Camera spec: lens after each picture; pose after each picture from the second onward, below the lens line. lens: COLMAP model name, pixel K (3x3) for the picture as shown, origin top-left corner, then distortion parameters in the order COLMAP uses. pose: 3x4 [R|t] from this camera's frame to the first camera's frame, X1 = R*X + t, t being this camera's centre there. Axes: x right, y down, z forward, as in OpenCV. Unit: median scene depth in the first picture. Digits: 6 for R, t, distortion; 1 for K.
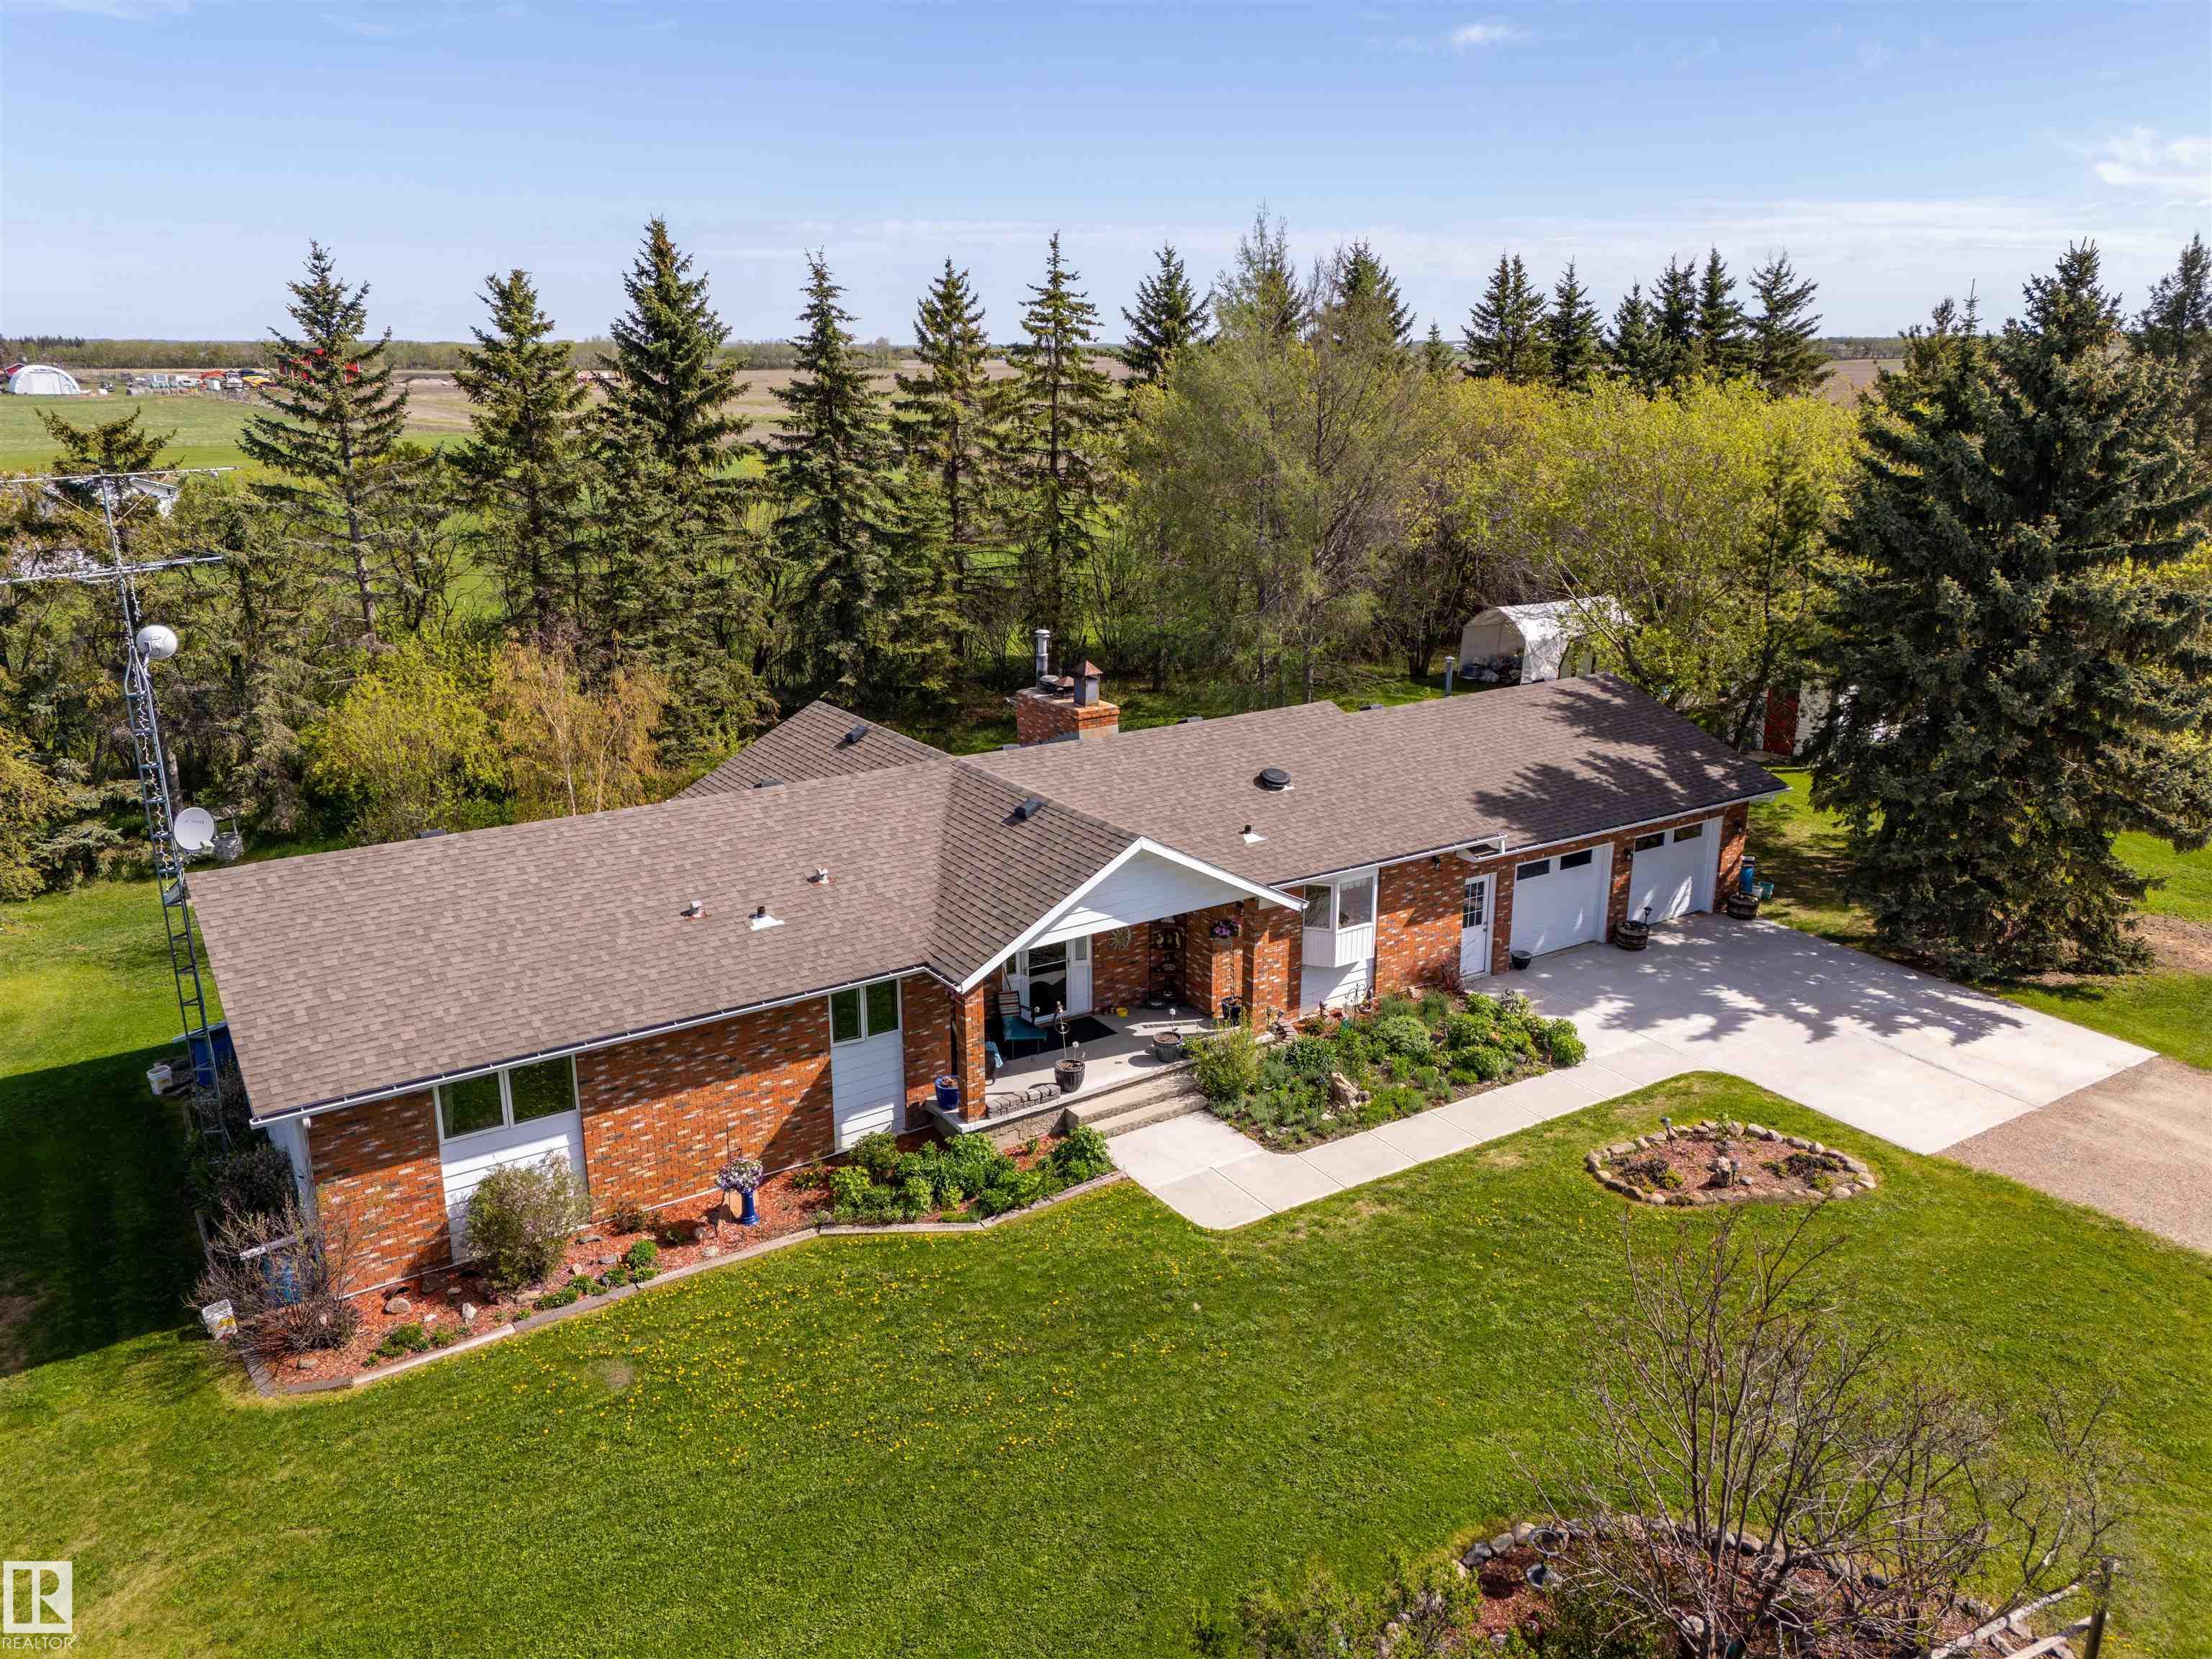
lens RADIAL K [[1605.1, 0, 1106.0], [0, 1605.1, 829.5], [0, 0, 1]] dist [0.055389, -0.039661]
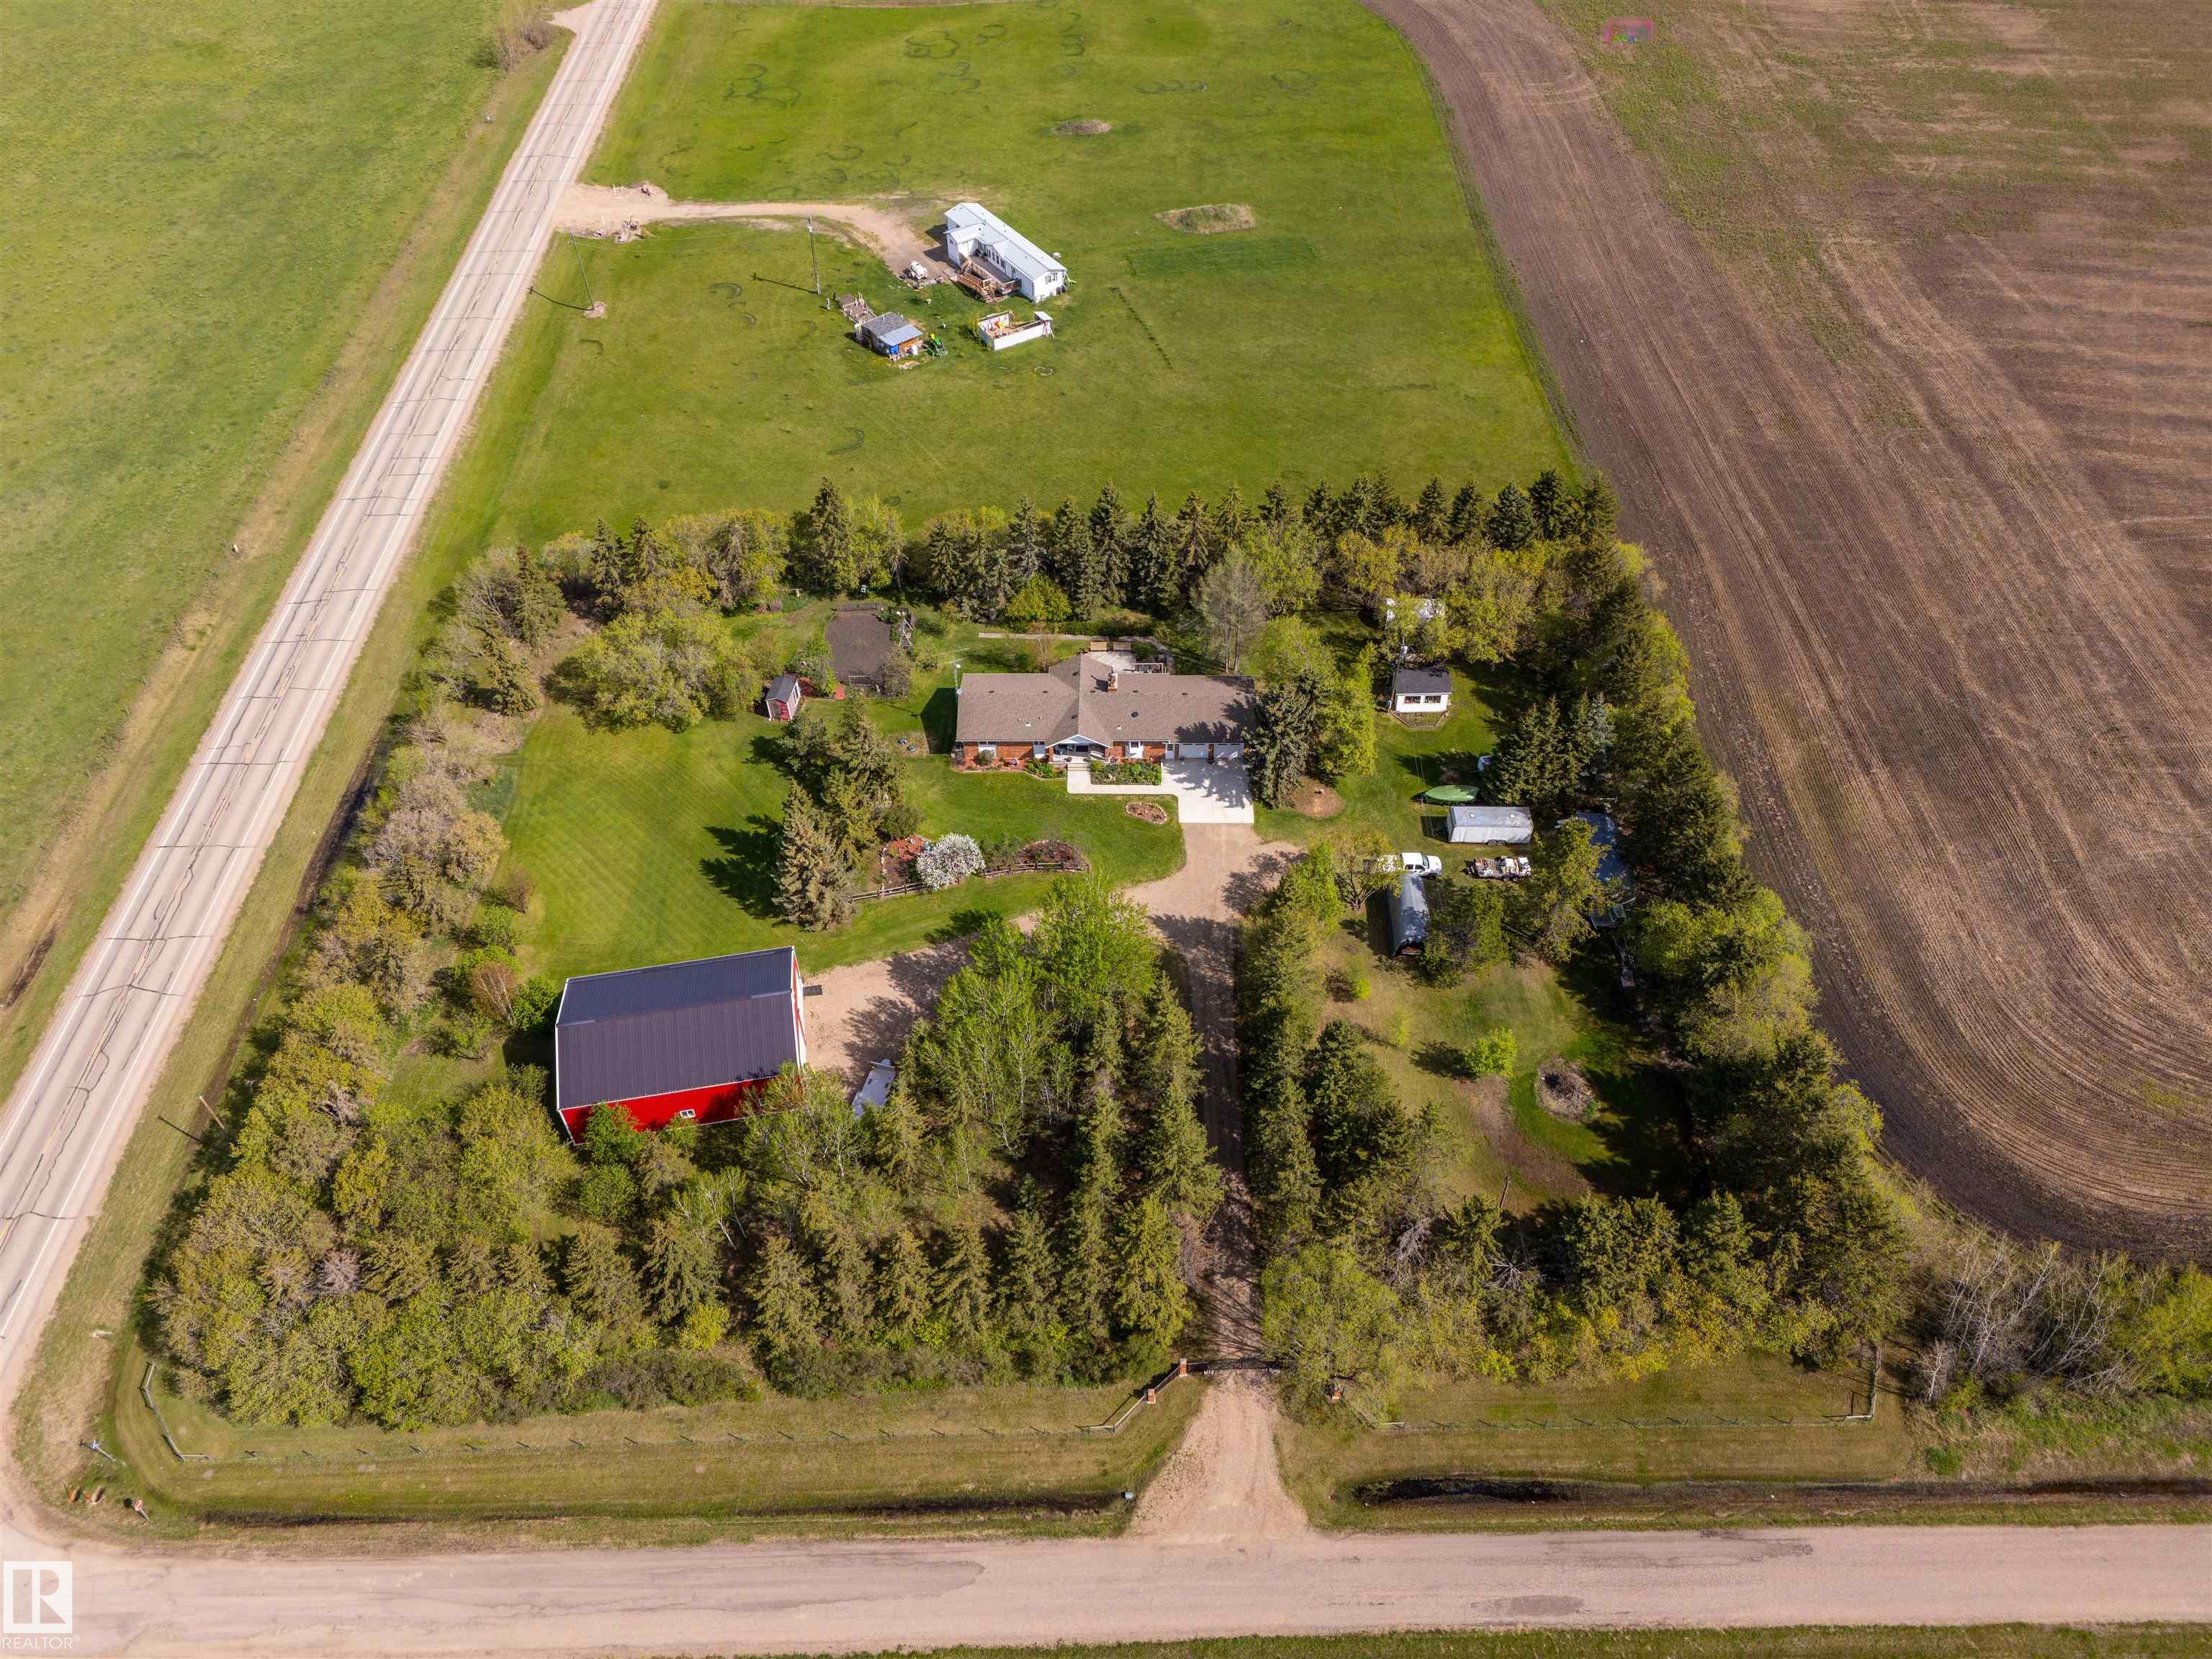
lens RADIAL K [[1605.1, 0, 1106.0], [0, 1605.1, 829.5], [0, 0, 1]] dist [0.055389, -0.039661]
pose [[0.824782, 0.397772, -0.401885, 2.395598], [-0.144754, 0.835581, 0.529954, -2.605127], [0.546608, -0.378922, 0.746751, -3.264752]]
